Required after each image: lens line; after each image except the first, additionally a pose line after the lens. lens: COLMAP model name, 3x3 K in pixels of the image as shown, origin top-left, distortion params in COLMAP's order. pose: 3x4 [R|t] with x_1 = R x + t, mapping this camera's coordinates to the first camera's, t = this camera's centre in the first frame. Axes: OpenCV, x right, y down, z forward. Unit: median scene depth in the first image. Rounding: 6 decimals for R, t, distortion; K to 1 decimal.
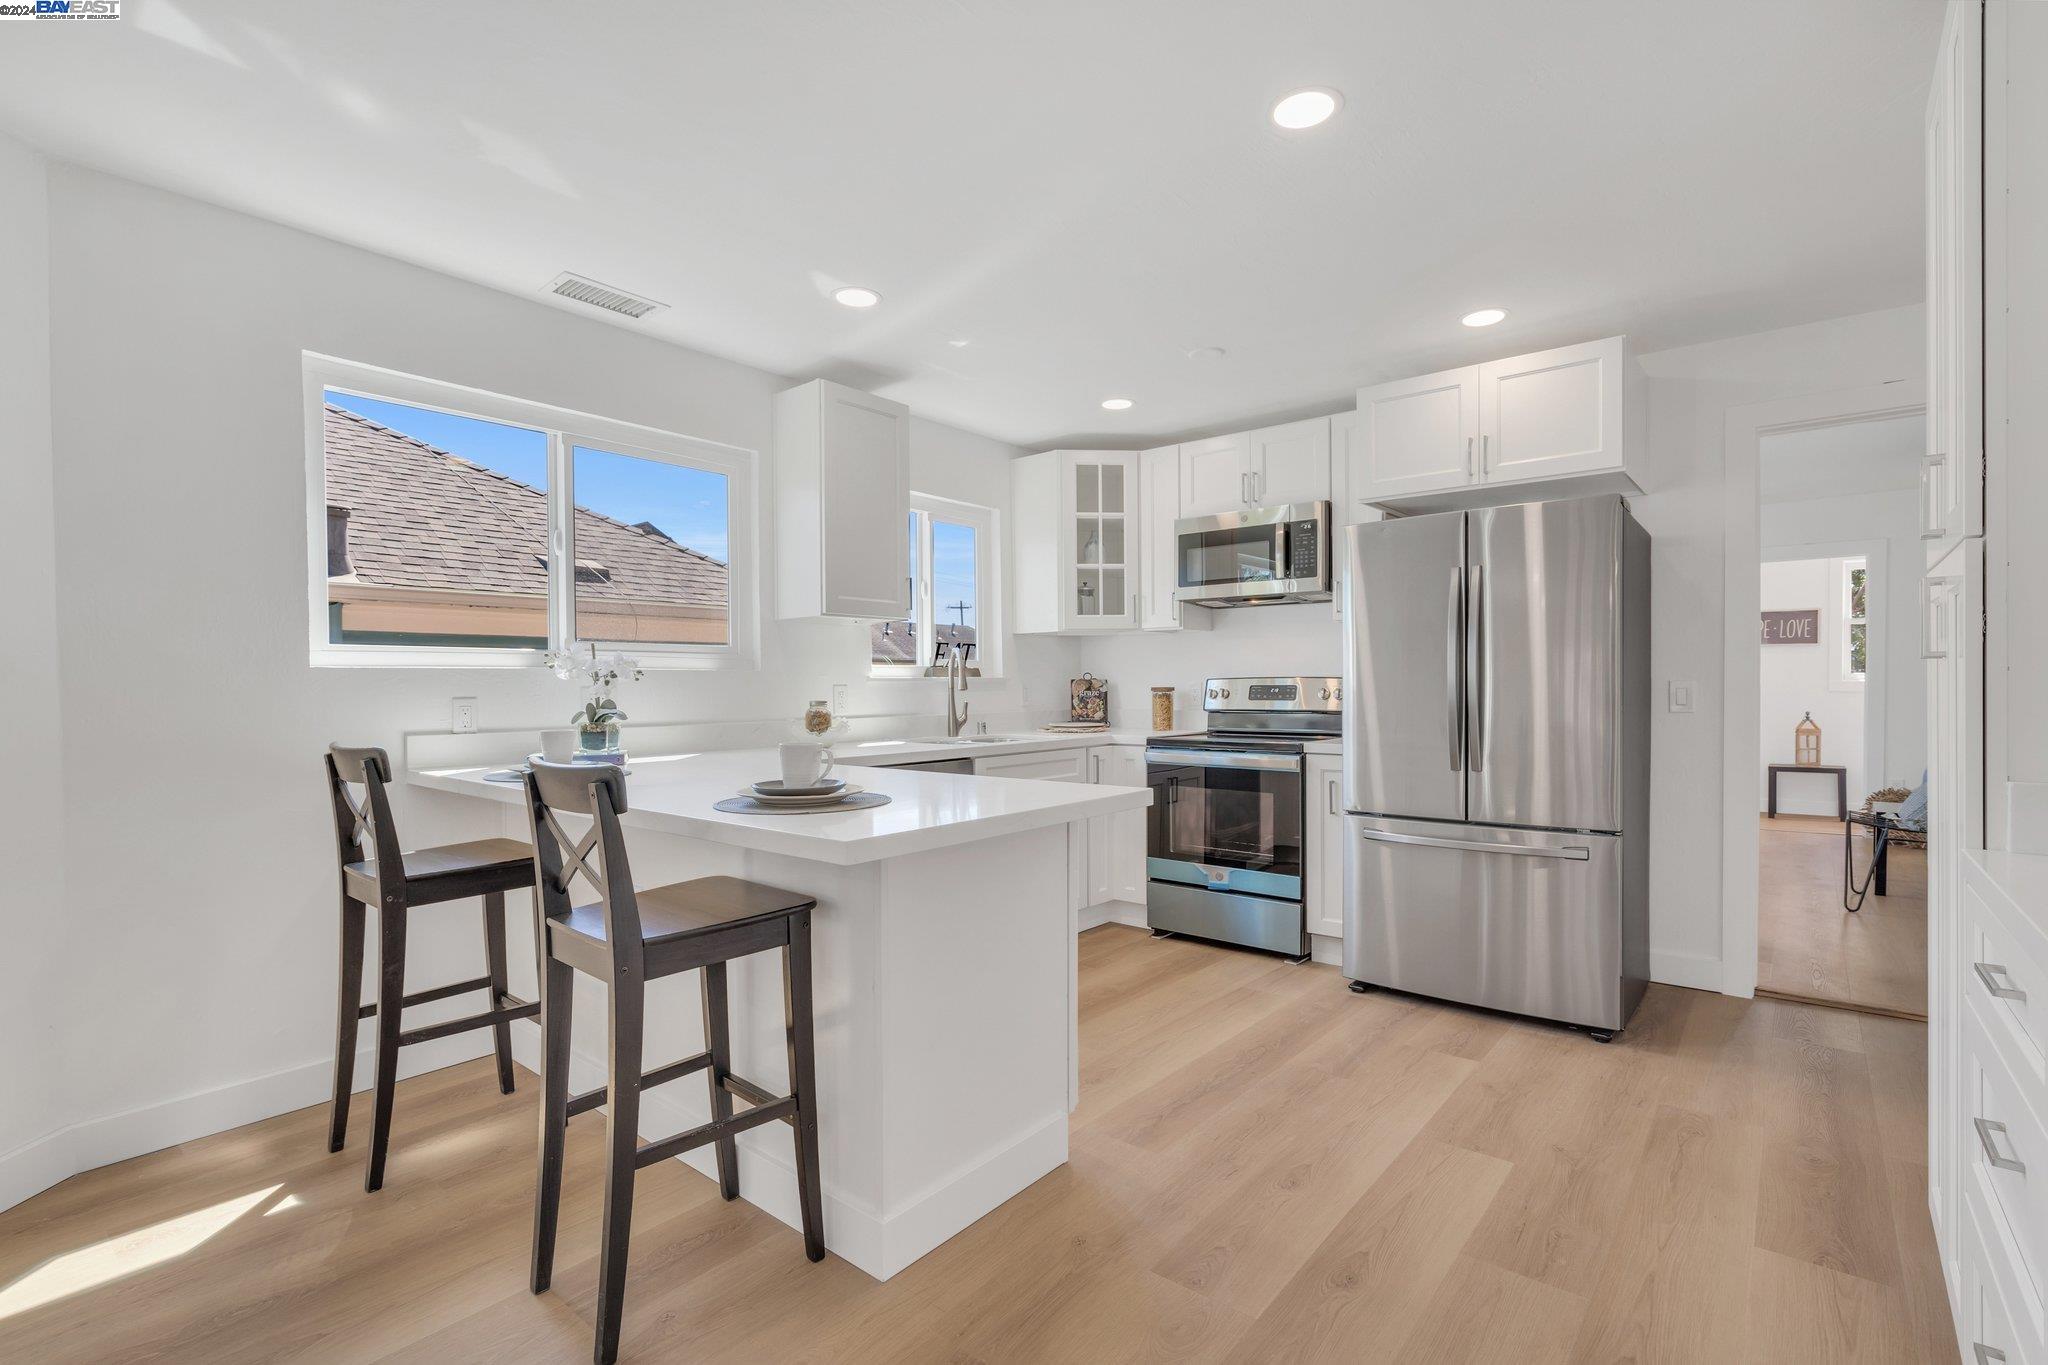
lens RADIAL K [[937.0, 0, 1027.9], [0, 937.0, 694.1], [0, 0, 1]] dist [-0.007031, 0.000447]
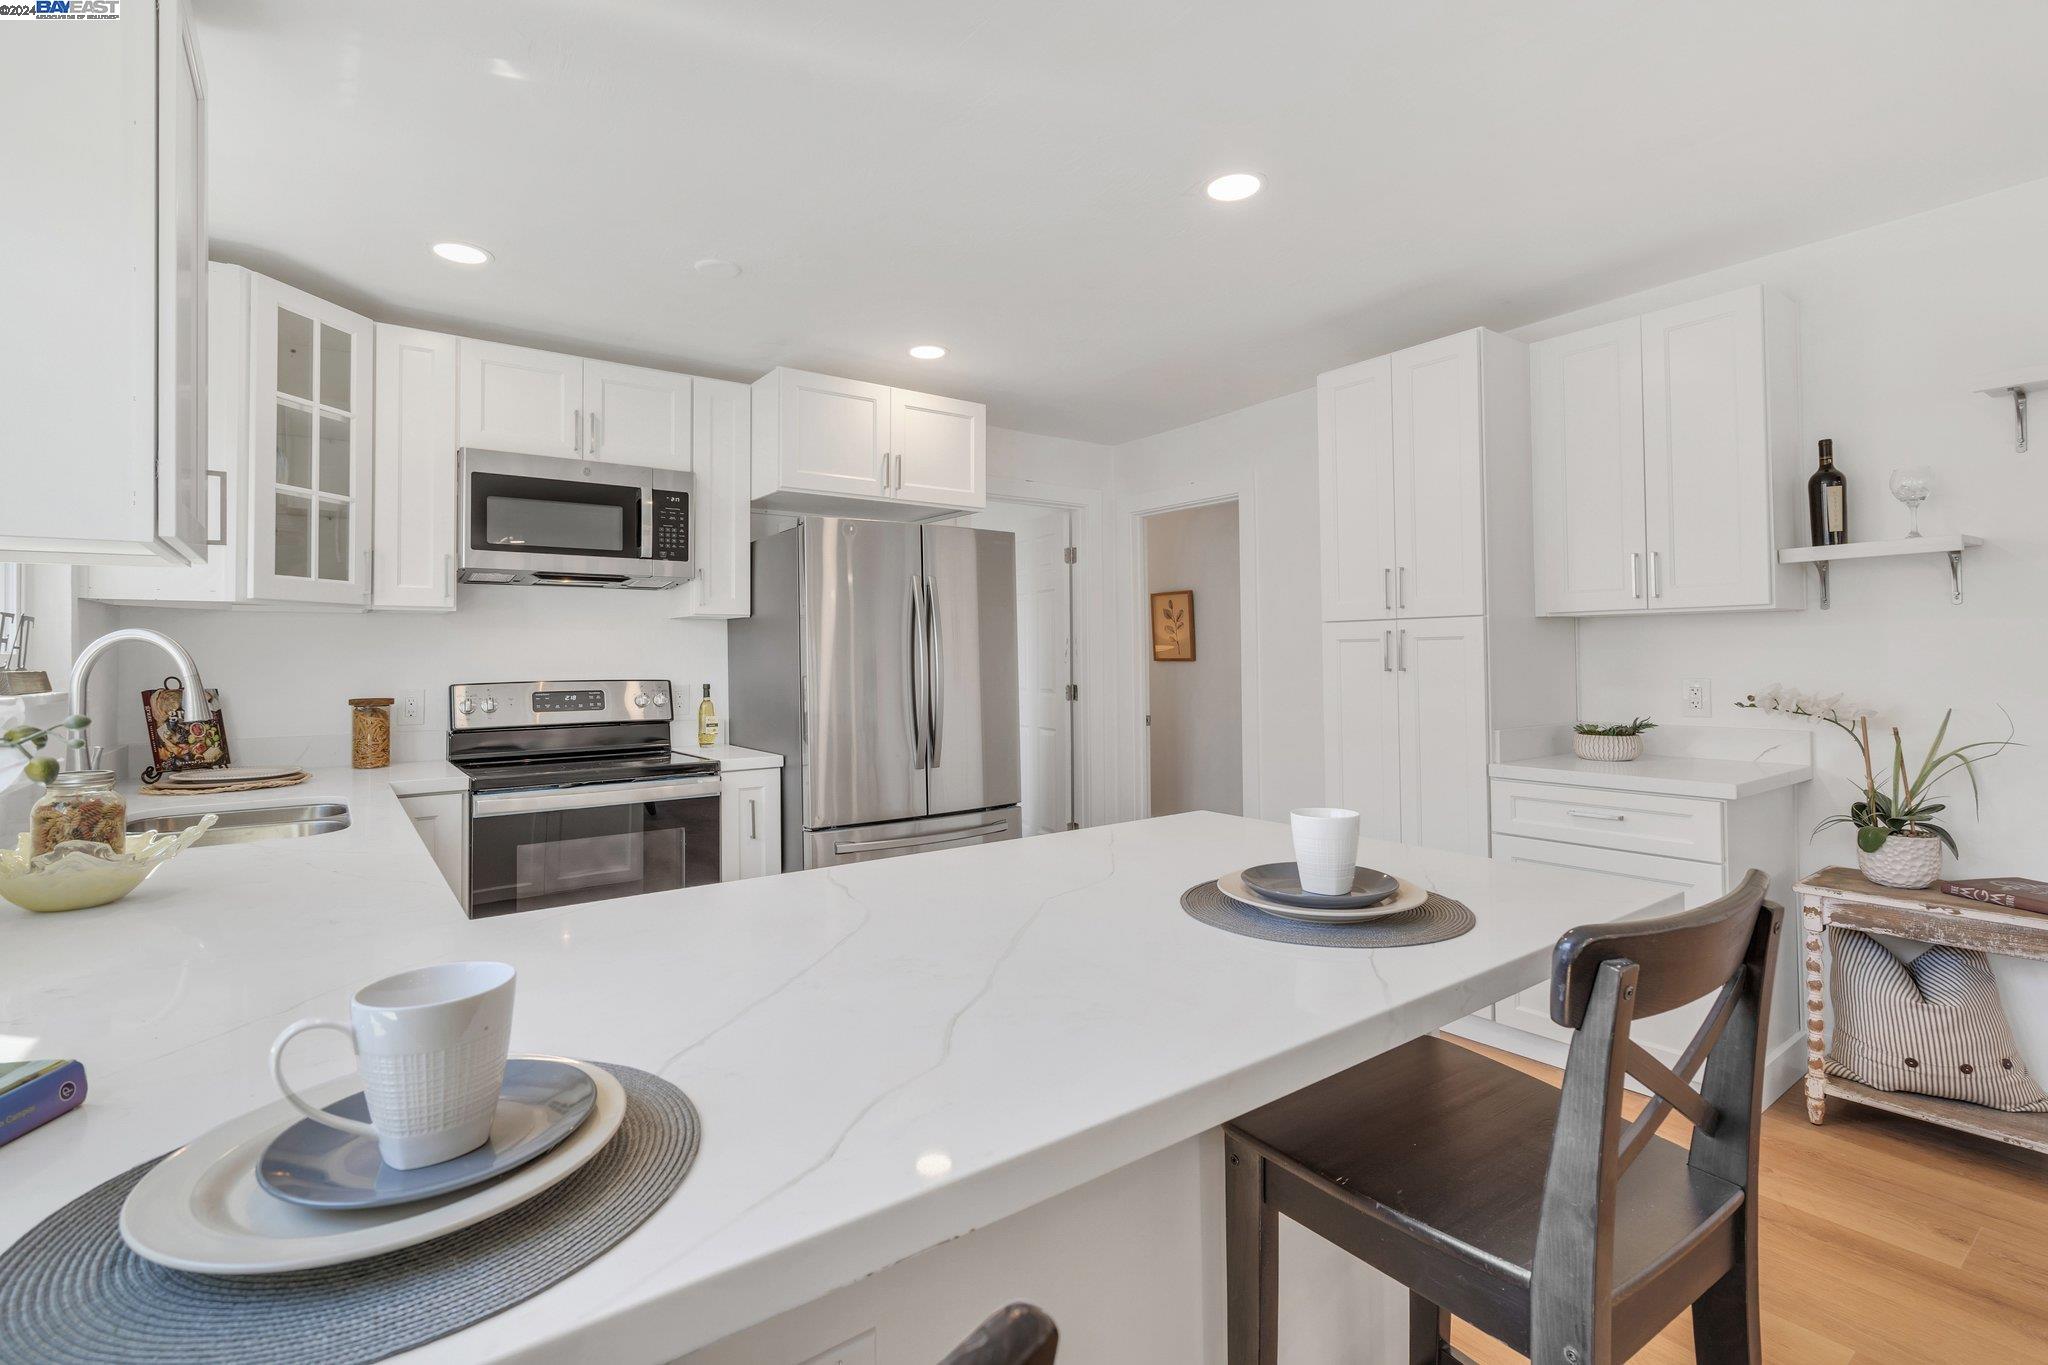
lens RADIAL K [[937.0, 0, 1016.3], [0, 937.0, 638.2], [0, 0, 1]] dist [-0.007031, 0.000447]
pose [[0.238911, 0.024749, 0.970726, -0.438511], [0.020795, 0.999315, -0.030596, -0.024100], [-0.970819, 0.027497, 0.238233, 0.512892]]
